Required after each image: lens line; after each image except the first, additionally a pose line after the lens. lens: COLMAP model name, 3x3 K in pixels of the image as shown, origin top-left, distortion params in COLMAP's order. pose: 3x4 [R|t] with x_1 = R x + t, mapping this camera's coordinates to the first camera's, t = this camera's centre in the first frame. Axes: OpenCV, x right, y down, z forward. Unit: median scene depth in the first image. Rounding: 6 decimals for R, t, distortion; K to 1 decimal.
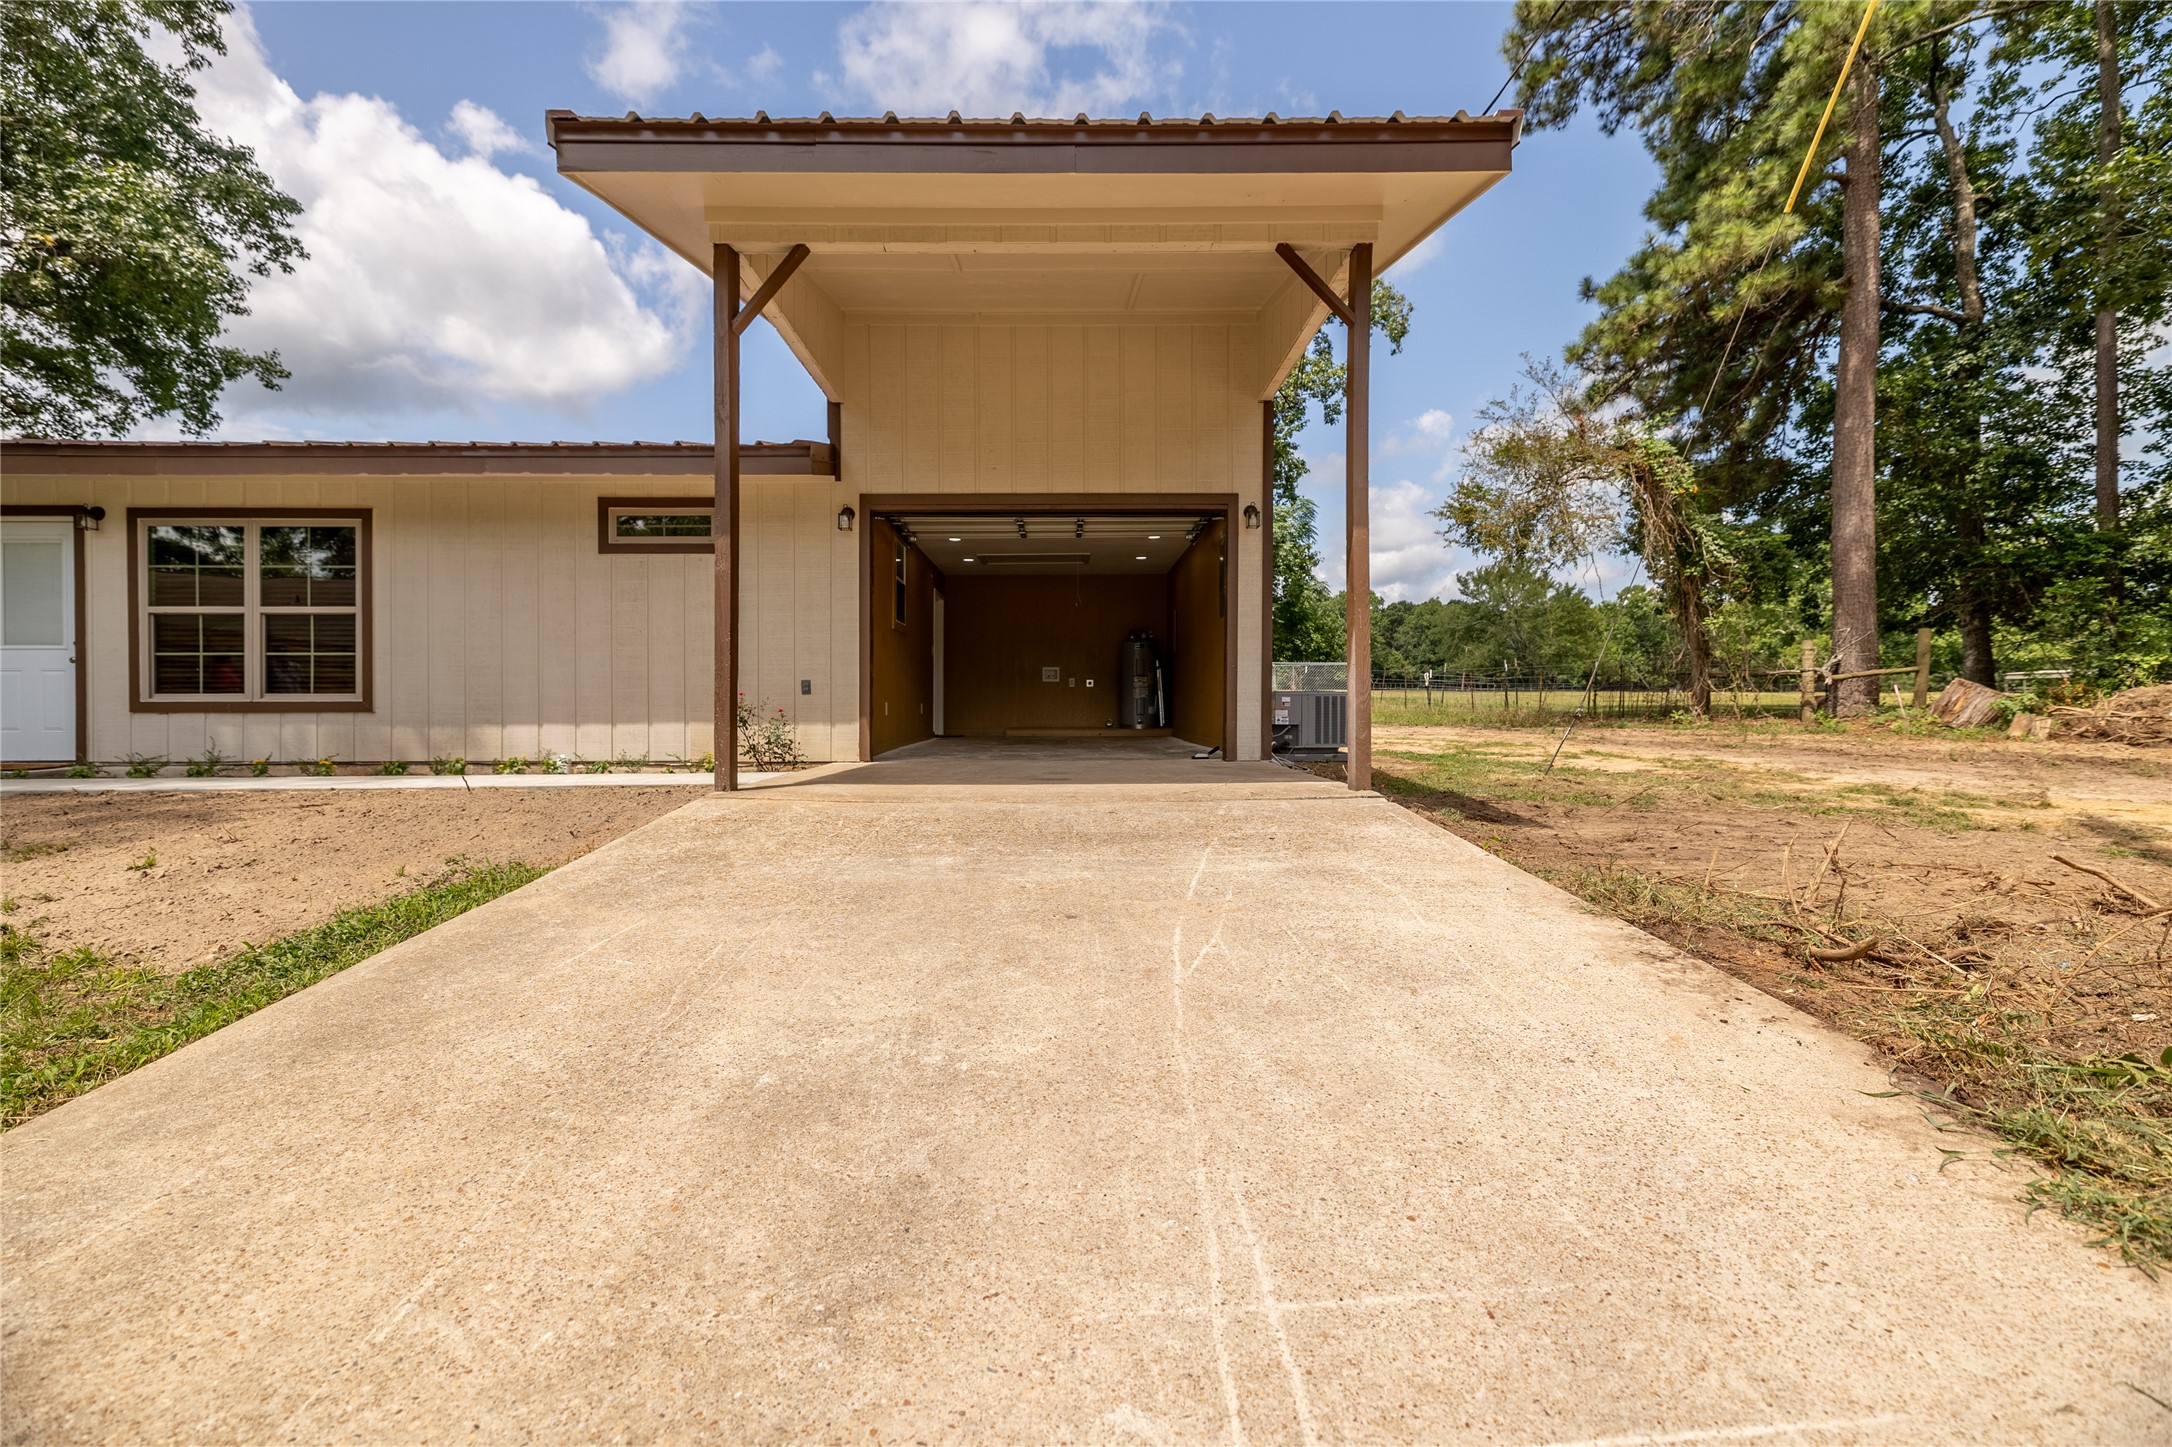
lens RADIAL K [[936.4, 0, 1072.9], [0, 936.4, 716.2], [0, 0, 1]] dist [0.001625, 0.000176]
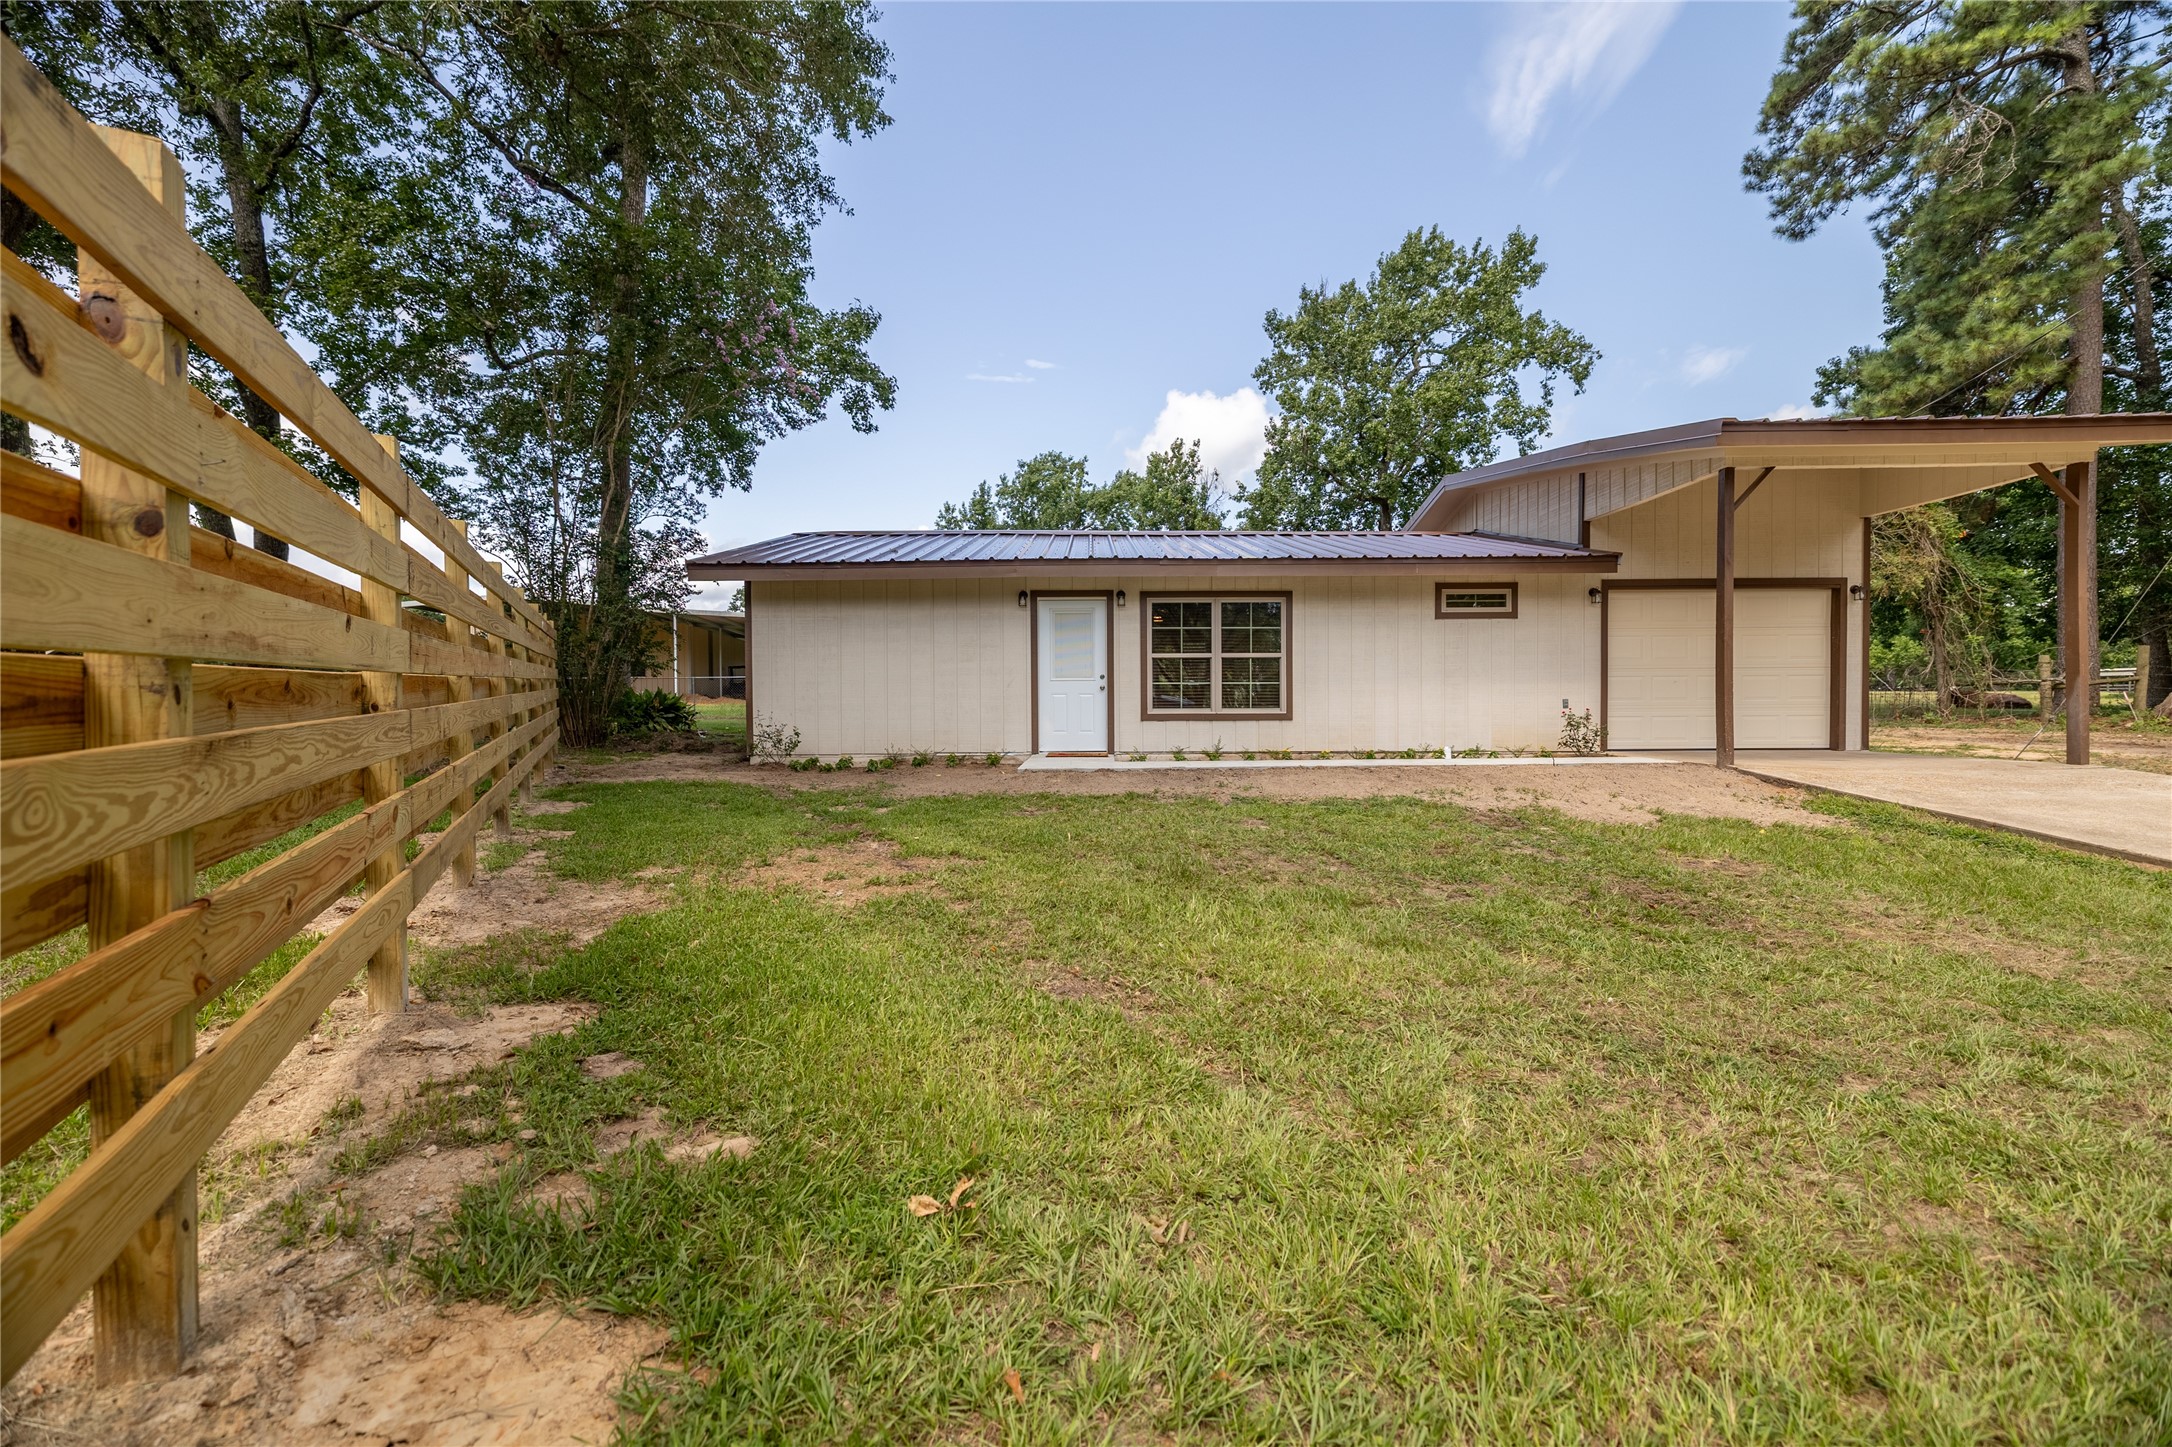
lens RADIAL K [[910.4, 0, 1092.4], [0, 910.4, 717.4], [0, 0, 1]] dist [0.000181, 0.000847]
pose [[0.999723, -0.001554, -0.023481, -1.002291], [0.001643, 0.999991, 0.003782, -0.014452], [0.023475, -0.003820, 0.999717, -0.514267]]
